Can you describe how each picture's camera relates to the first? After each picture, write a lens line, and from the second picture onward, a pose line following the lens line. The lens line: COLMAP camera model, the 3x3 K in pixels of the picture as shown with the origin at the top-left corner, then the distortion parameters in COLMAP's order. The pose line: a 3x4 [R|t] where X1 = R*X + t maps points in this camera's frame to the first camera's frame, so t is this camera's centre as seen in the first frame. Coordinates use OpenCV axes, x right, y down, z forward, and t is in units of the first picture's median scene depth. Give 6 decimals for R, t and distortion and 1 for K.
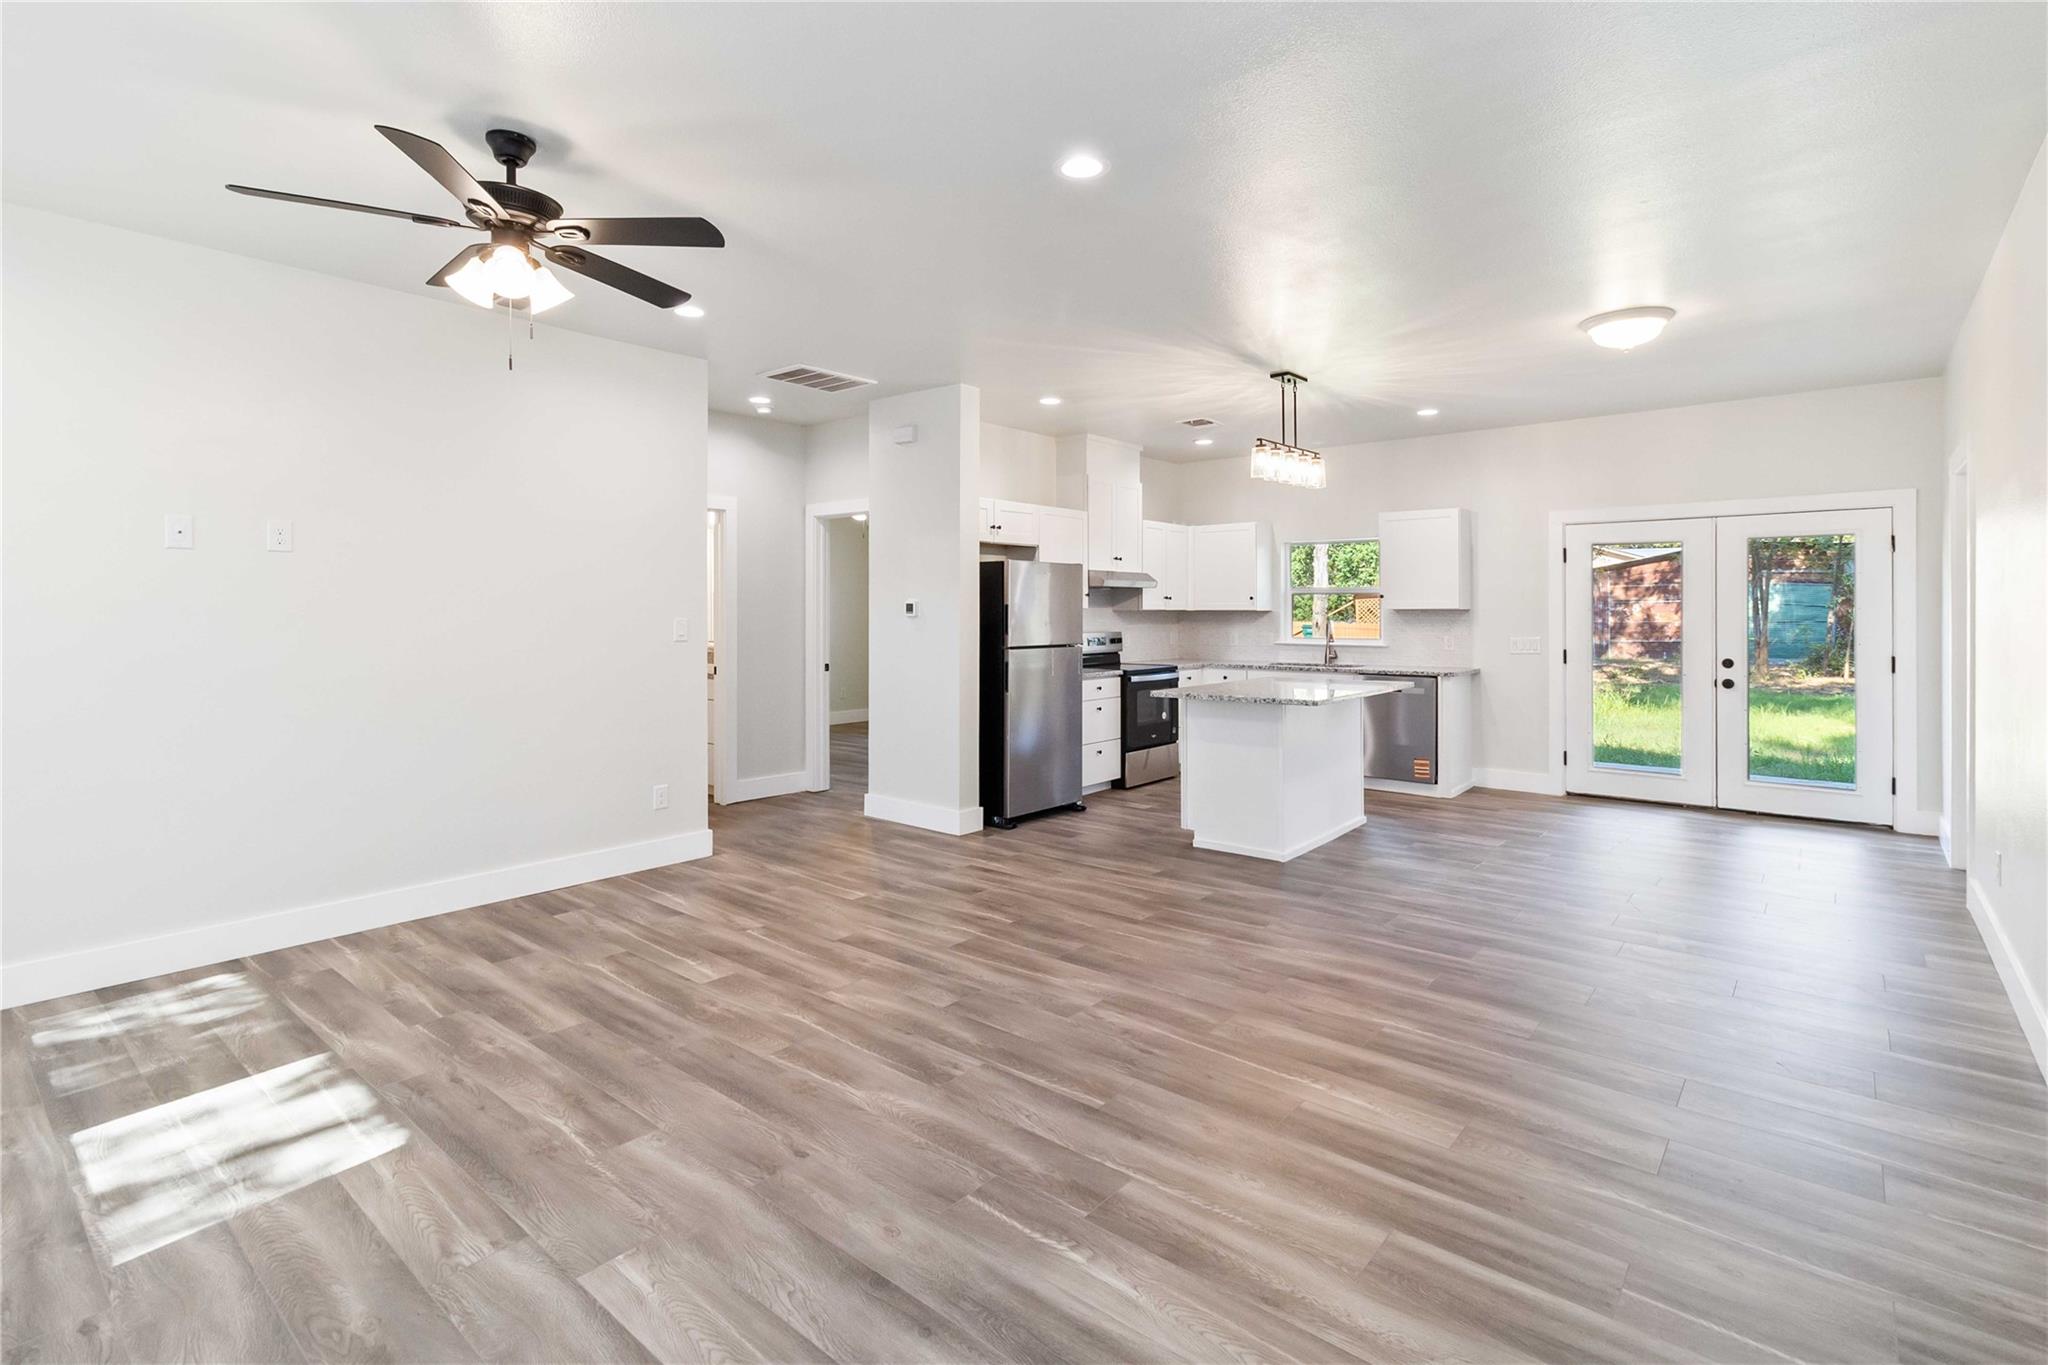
lens RADIAL K [[964.5, 0, 1023.6], [0, 964.5, 610.6], [0, 0, 1]] dist [0.000137, -0.000542]
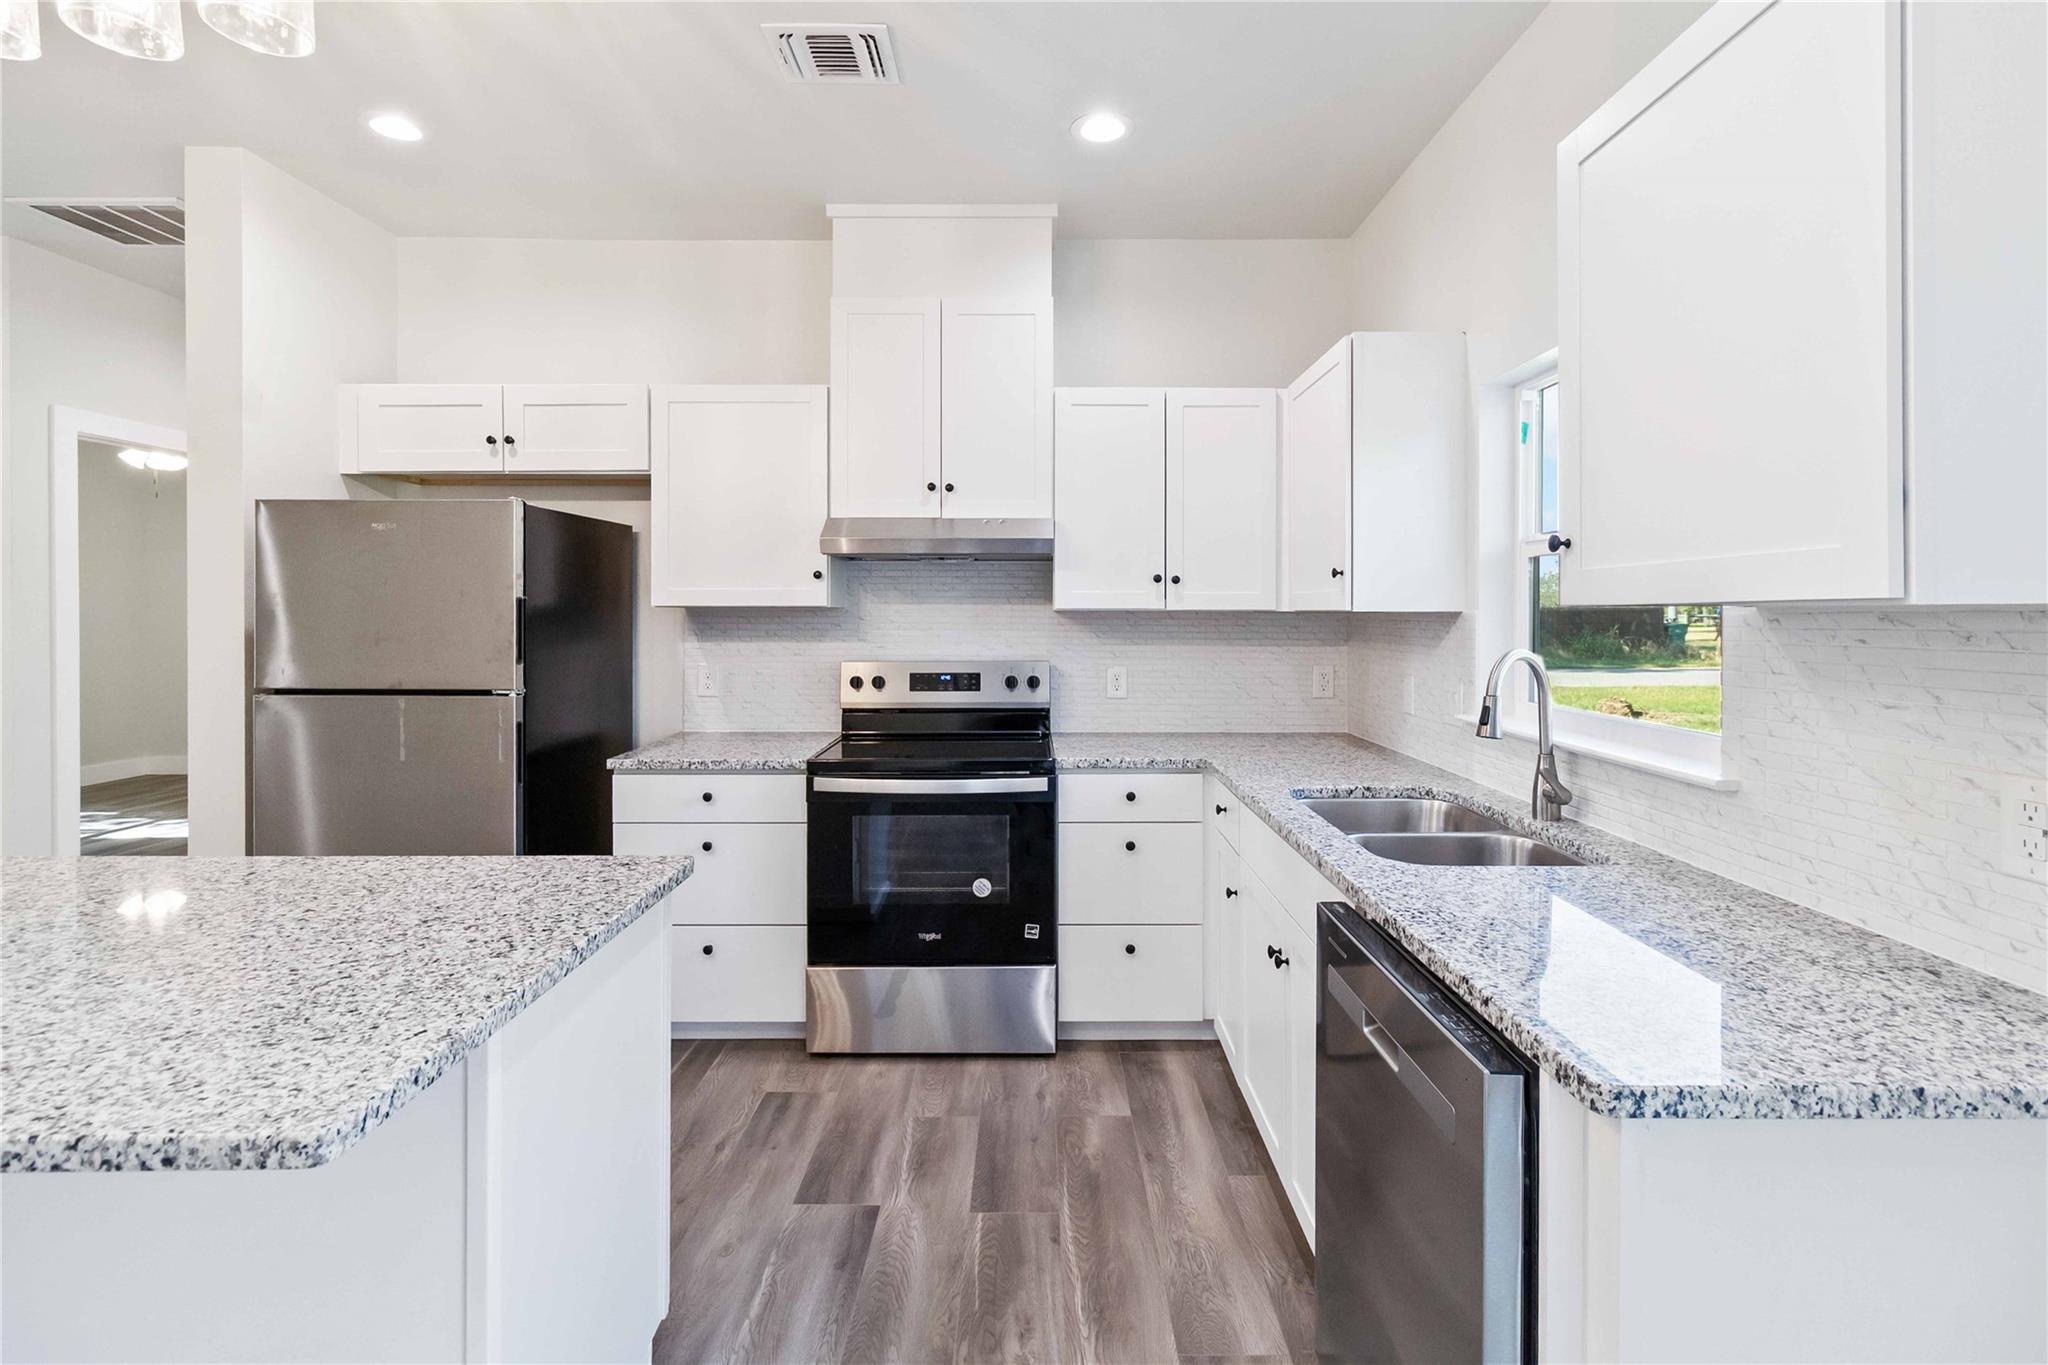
lens RADIAL K [[964.5, 0, 1023.6], [0, 964.5, 610.6], [0, 0, 1]] dist [0.000137, -0.000542]
pose [[0.641105, 0.000307, -0.767453, 0.472294], [-0.001023, 0.999999, -0.000454, -0.000106], [0.767453, 0.001076, 0.641105, 0.811583]]
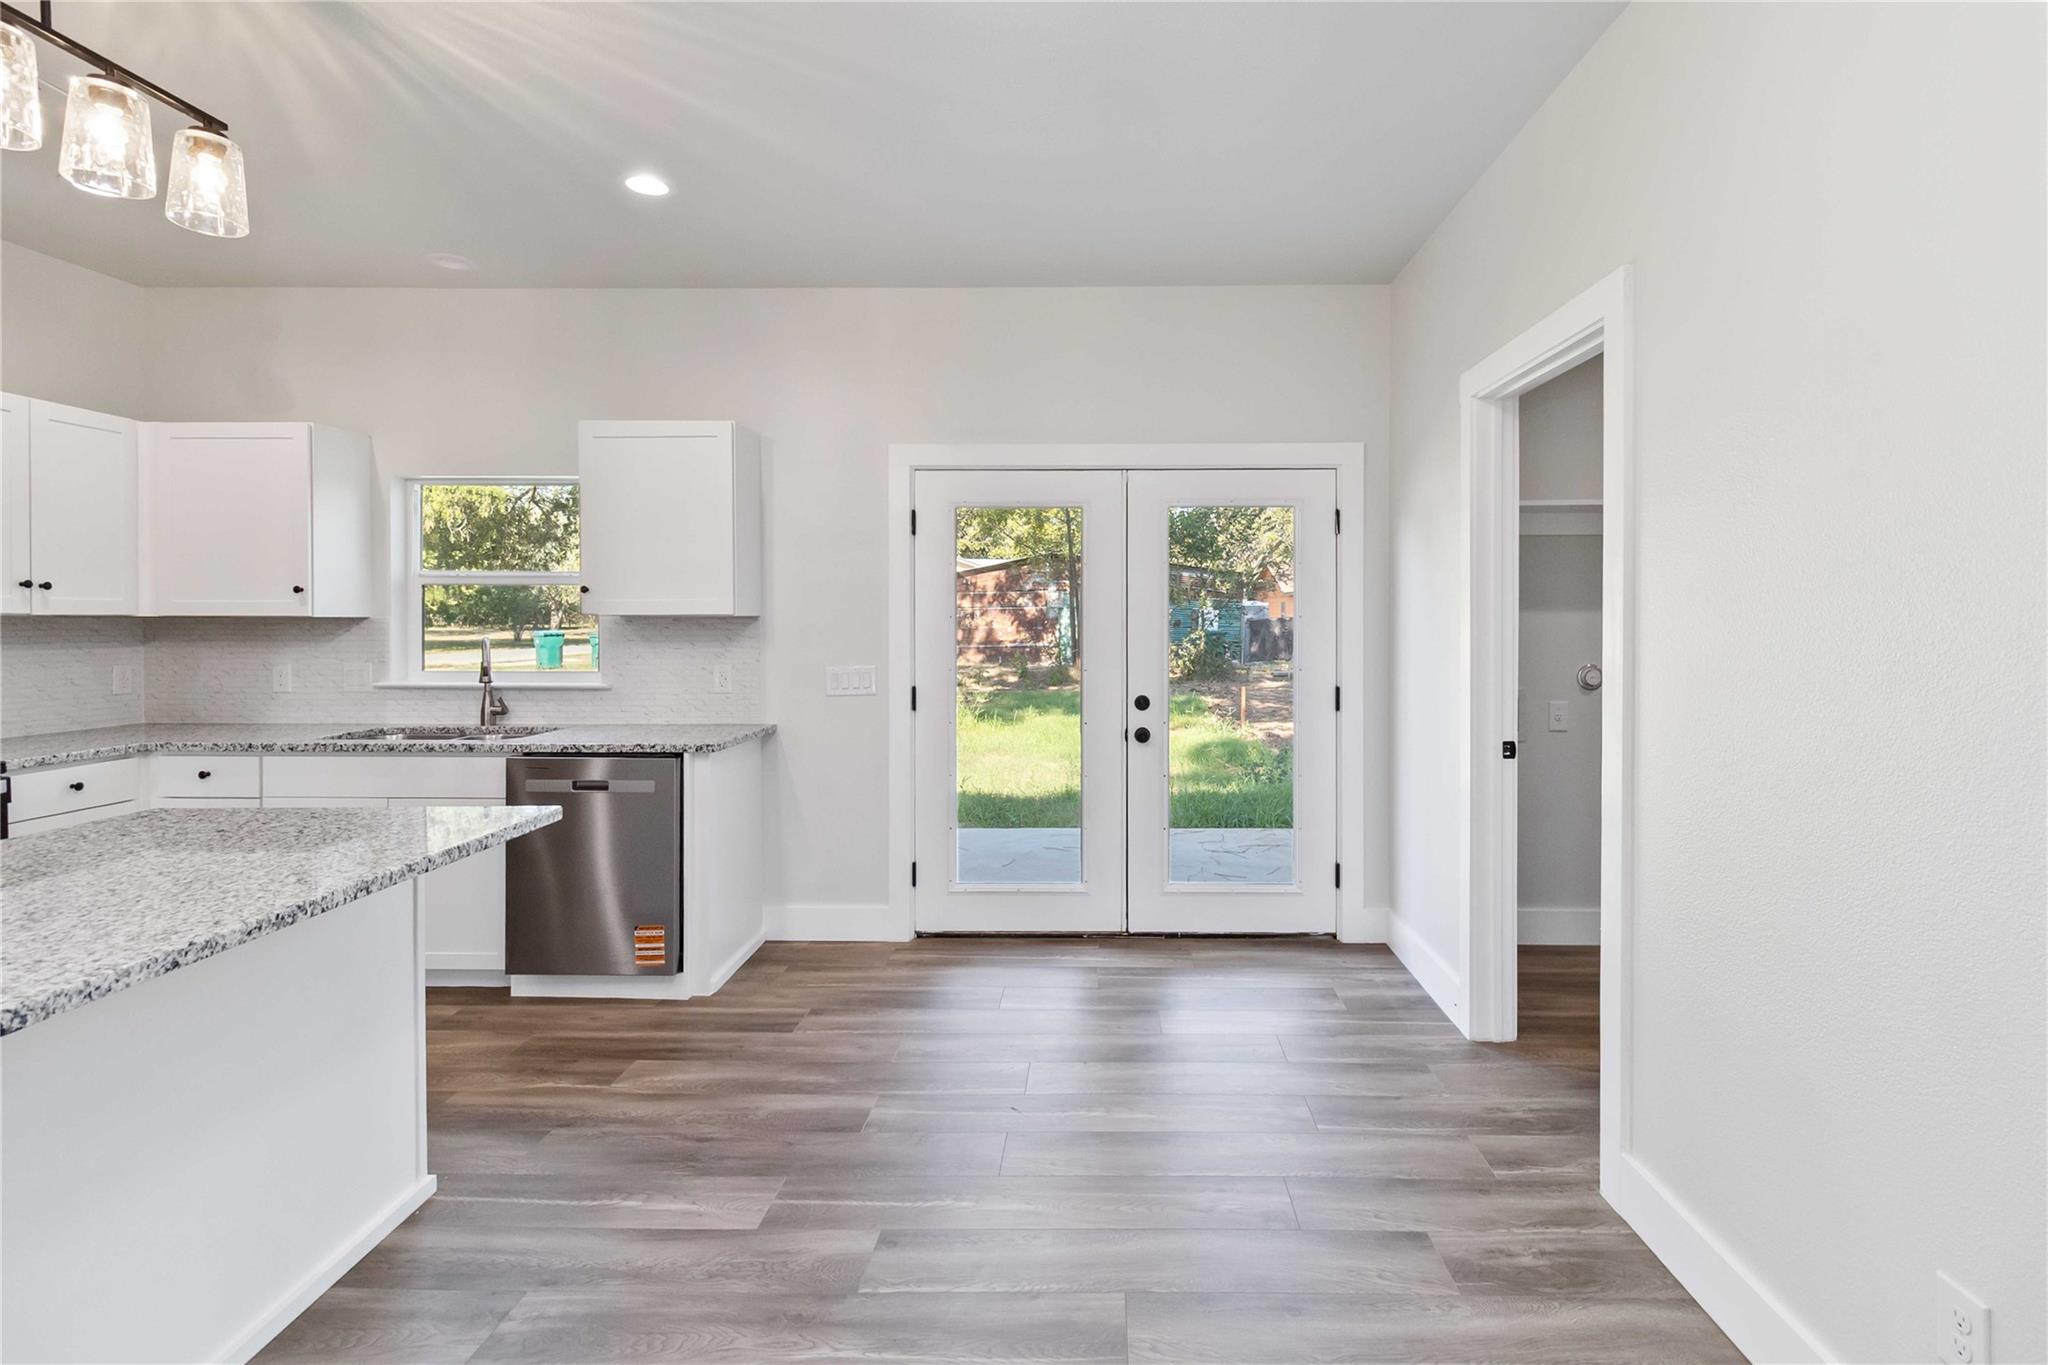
lens RADIAL K [[973.2, 0, 1090.5], [0, 973.2, 629.3], [0, 0, 1]] dist [0.001967, 0.000686]
pose [[0.773400, -0.004603, 0.633902, 0.265513], [-0.003189, 0.999933, 0.011152, -0.000617], [-0.633911, -0.010646, 0.773333, 0.468003]]
